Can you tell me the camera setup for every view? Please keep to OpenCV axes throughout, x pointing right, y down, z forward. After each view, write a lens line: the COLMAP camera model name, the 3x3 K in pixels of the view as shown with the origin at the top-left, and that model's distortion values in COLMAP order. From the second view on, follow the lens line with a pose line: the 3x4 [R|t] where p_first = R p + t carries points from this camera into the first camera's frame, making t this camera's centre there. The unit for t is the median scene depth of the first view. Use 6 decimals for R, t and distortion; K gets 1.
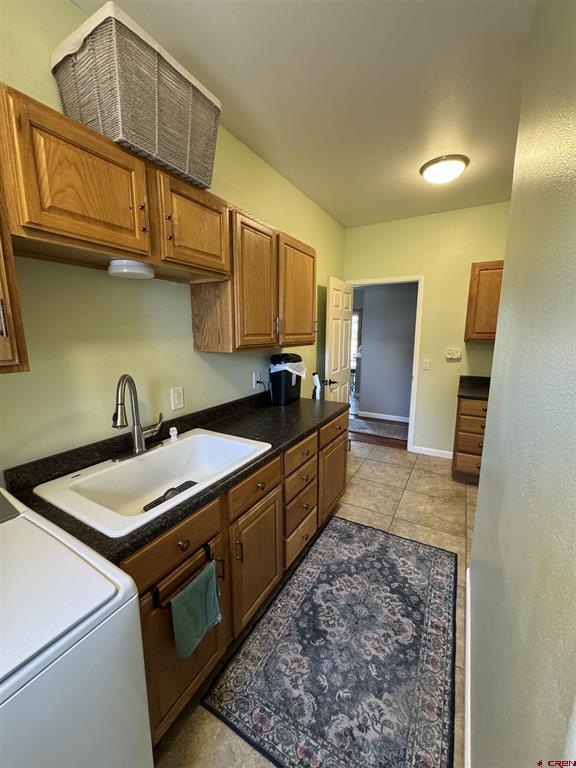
lens RADIAL K [[305.7, 0, 288.3], [0, 305.7, 382.8], [0, 0, 1]] dist [-0.002438, -0.000136]
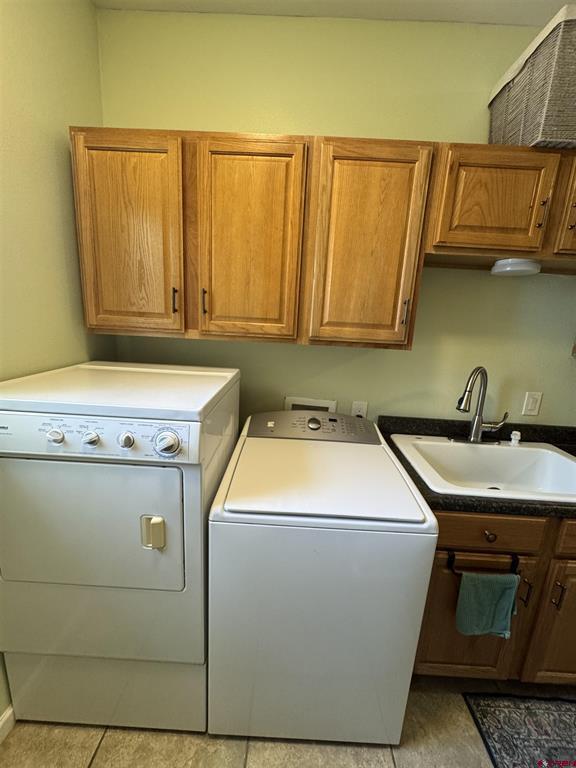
lens RADIAL K [[305.7, 0, 288.3], [0, 305.7, 382.9], [0, 0, 1]] dist [-0.002438, -0.000136]
pose [[0.469717, 0.209104, -0.857696, 0.100000], [-0.203083, 0.971082, 0.125528, 0.036569], [0.859141, 0.115221, 0.498599, -0.136889]]
